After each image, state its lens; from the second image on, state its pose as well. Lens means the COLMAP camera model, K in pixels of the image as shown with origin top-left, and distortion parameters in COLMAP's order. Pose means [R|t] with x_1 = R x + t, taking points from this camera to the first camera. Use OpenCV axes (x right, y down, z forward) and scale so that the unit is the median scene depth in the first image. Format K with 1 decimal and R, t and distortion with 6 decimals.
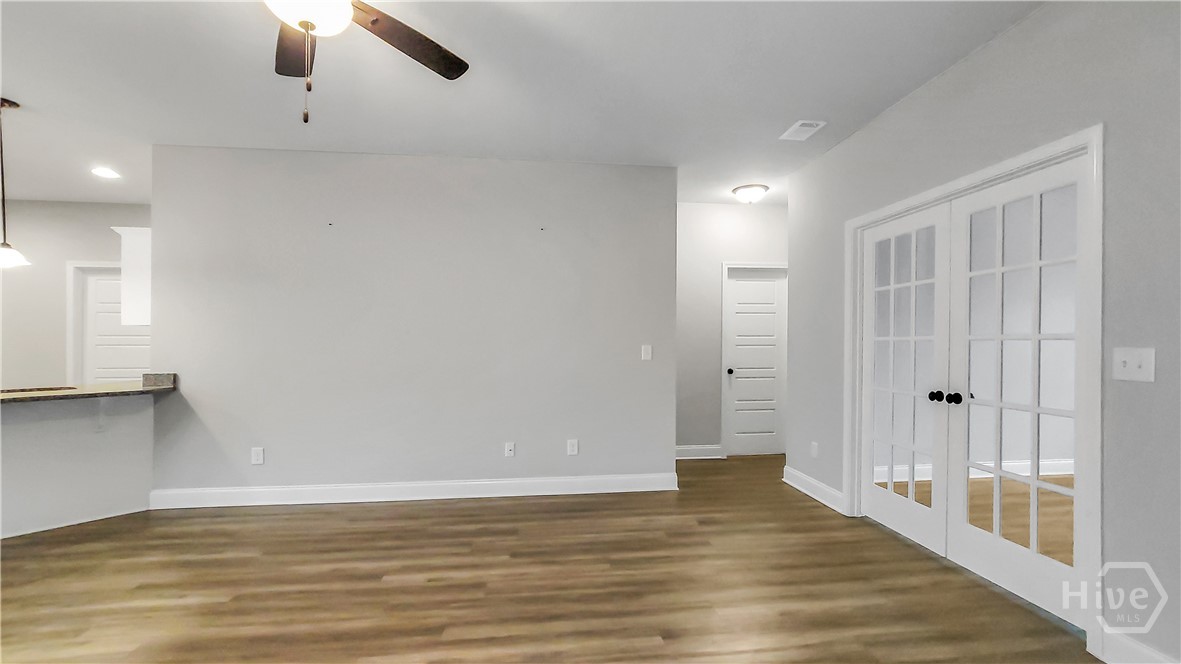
lens RADIAL K [[484.0, 0, 626.1], [0, 484.0, 336.6], [0, 0, 1]] dist [0.009228, -0.000133]
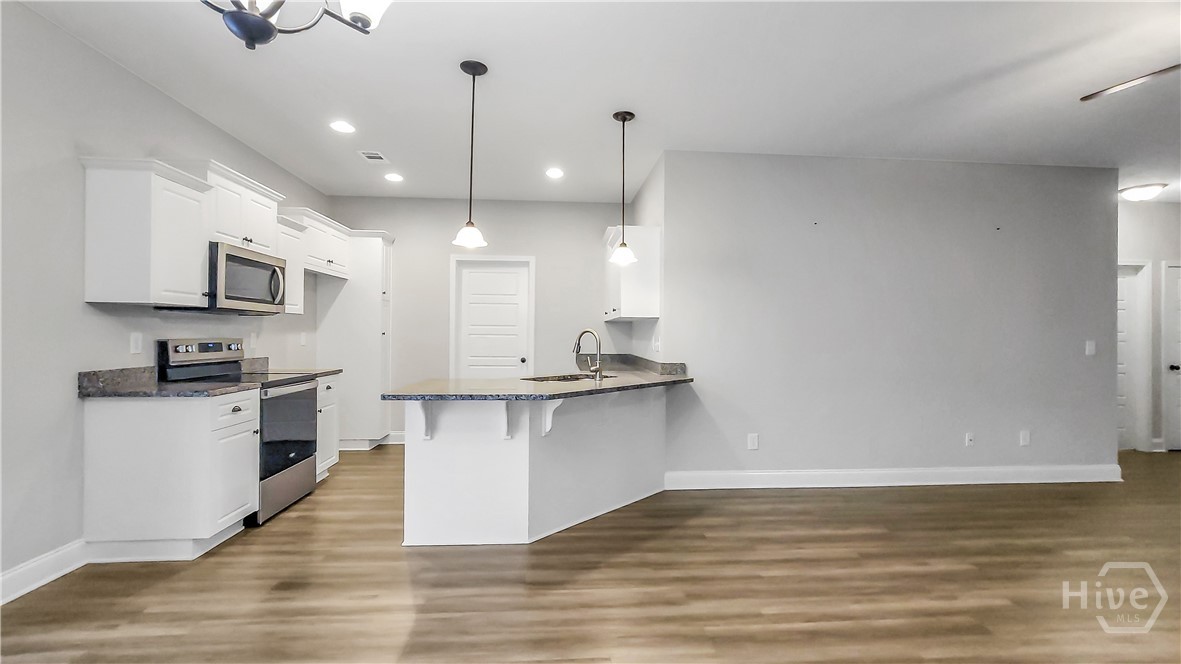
lens RADIAL K [[500.8, 0, 625.4], [0, 500.8, 334.8], [0, 0, 1]] dist [0.000619, 0.000548]
pose [[0.999866, 0.008608, -0.013948, -1.036316], [-0.008477, 0.999920, 0.009417, 0.004124], [0.014028, -0.009298, 0.999858, -0.093893]]
